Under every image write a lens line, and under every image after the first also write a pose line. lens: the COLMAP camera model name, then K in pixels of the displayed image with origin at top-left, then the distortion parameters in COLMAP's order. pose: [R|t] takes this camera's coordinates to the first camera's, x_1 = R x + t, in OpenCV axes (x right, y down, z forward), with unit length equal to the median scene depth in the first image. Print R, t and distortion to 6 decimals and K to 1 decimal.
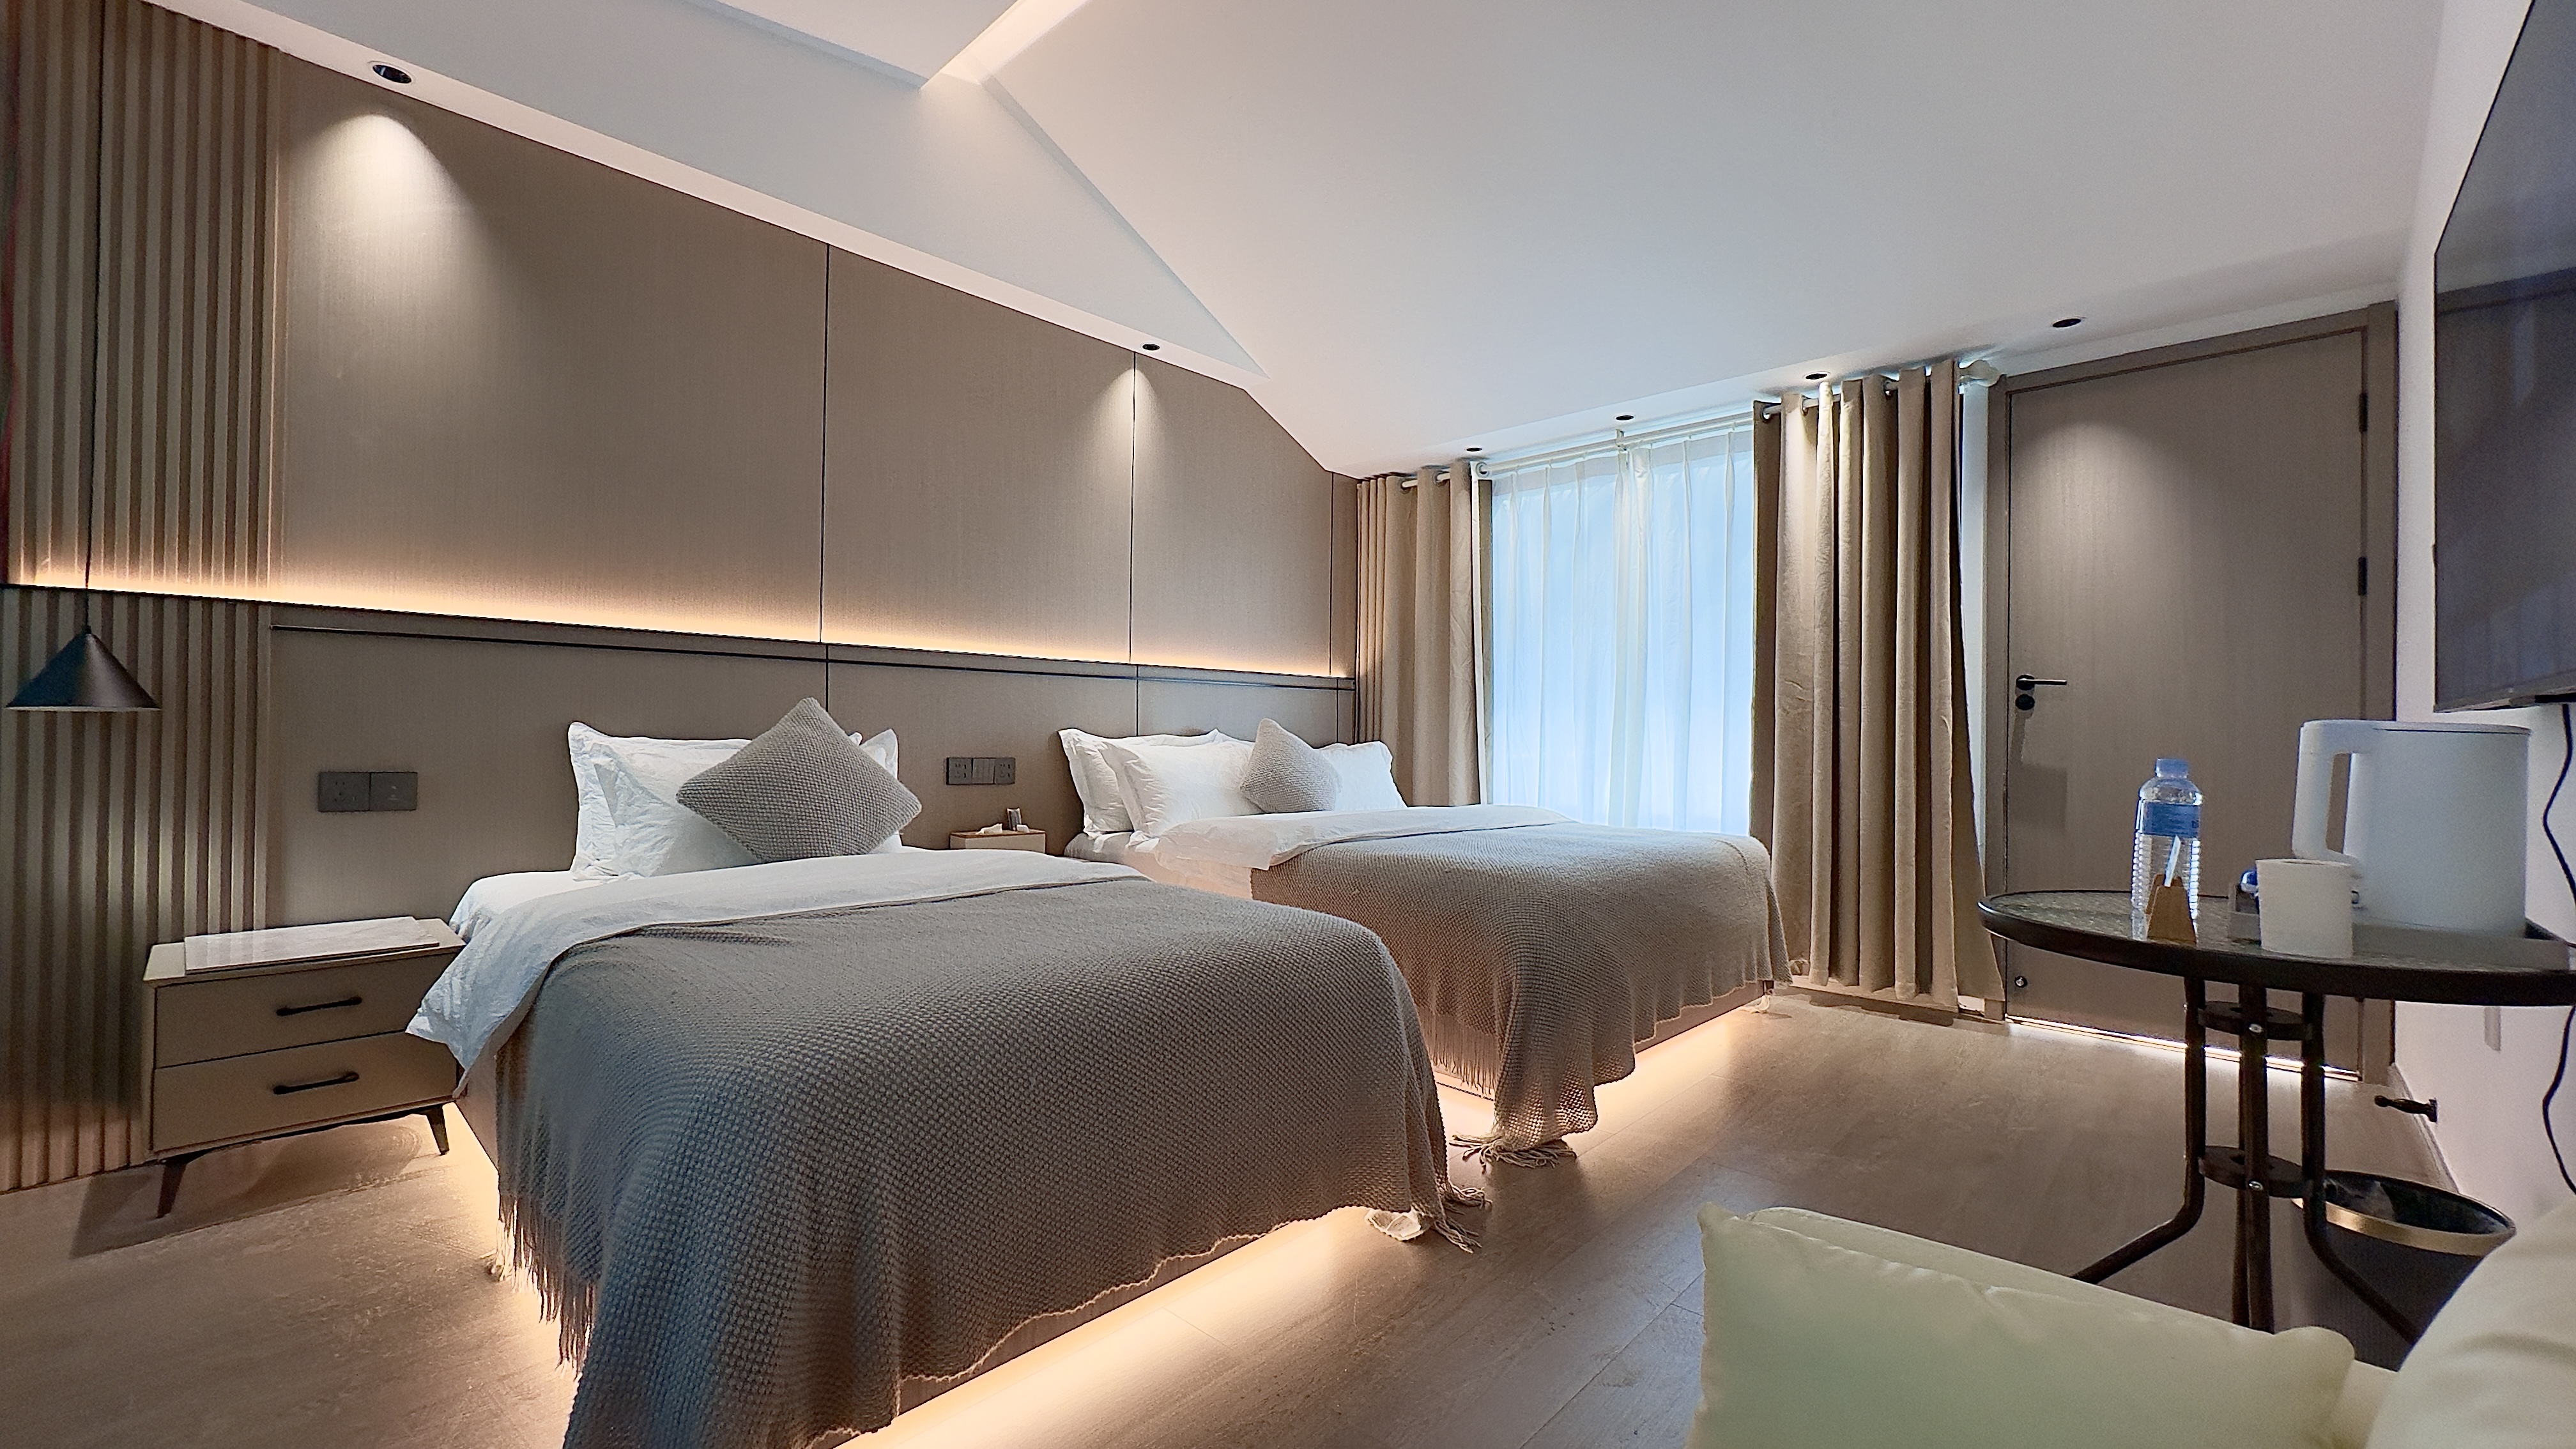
lens RADIAL K [[1036.0, 0, 1288.0], [0, 1036.0, 724.5], [0, 0, 1]] dist [-0.002350, -0.000137]
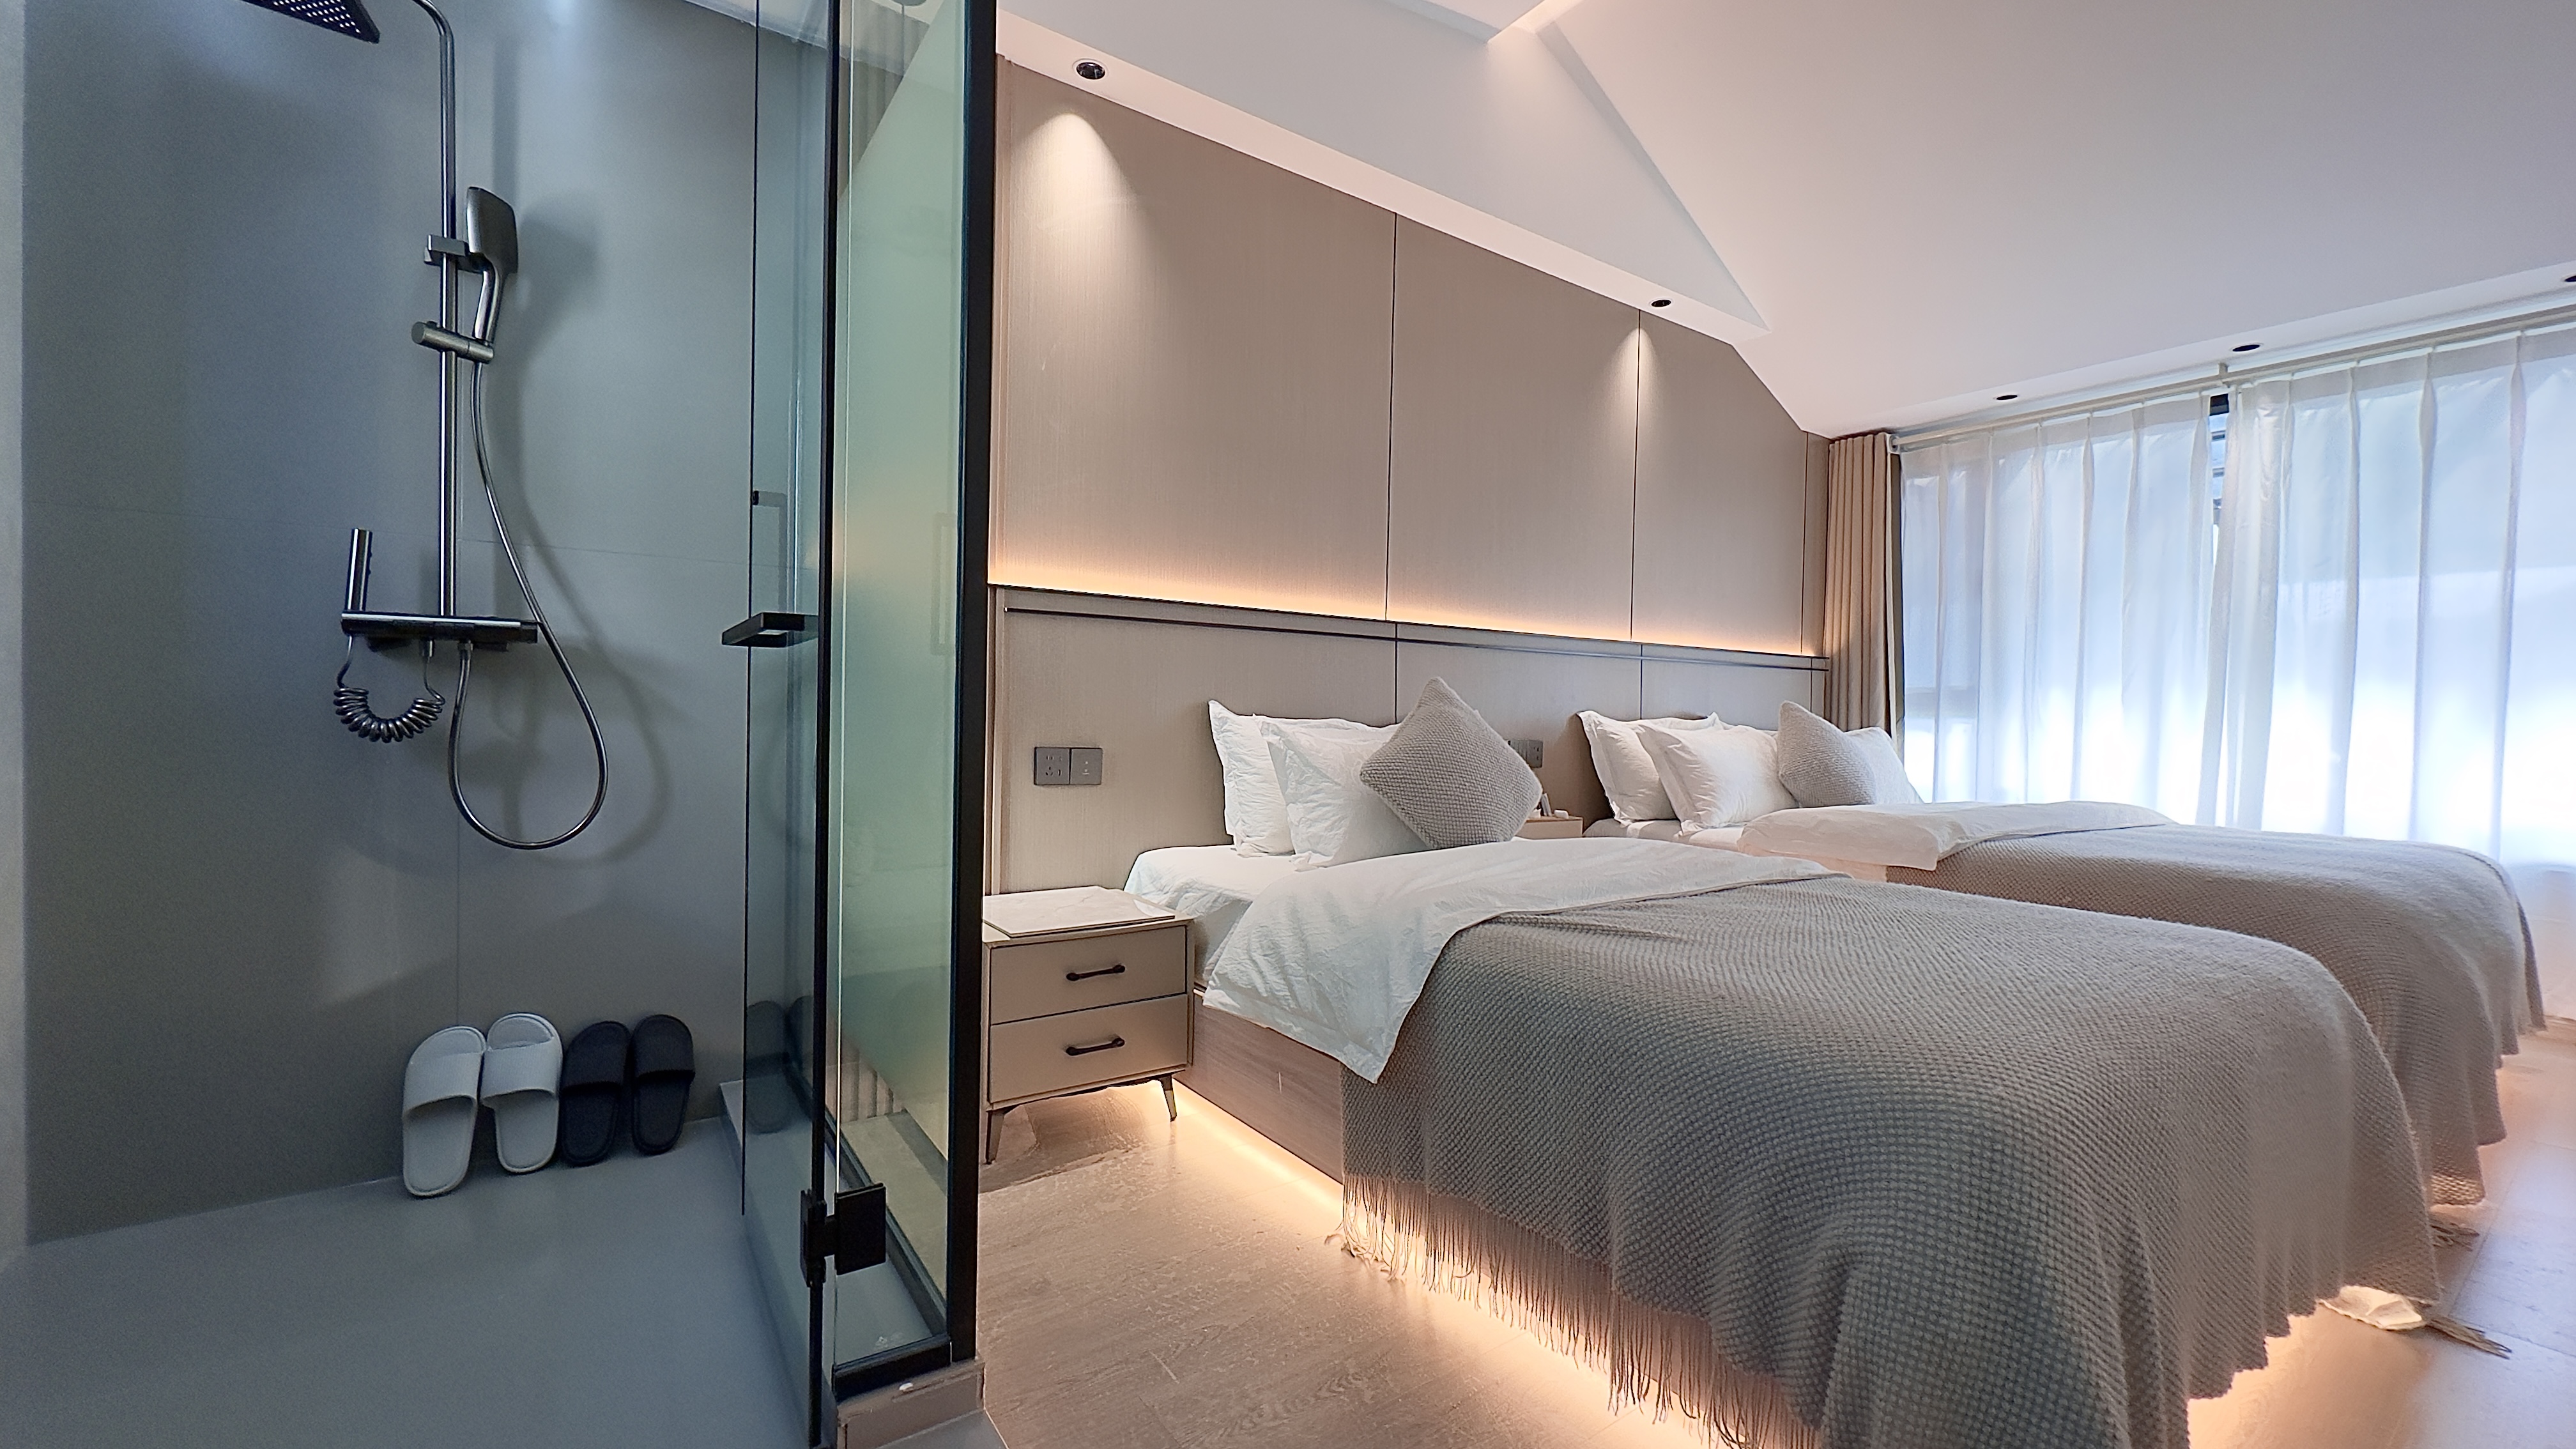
lens RADIAL K [[1036.0, 0, 1288.0], [0, 1036.0, 724.5], [0, 0, 1]] dist [-0.002350, -0.000137]
pose [[0.980308, 0.008290, -0.197302, -0.341220], [-0.005200, 0.999856, 0.016175, 0.003317], [0.197407, -0.014830, 0.980209, 0.012979]]
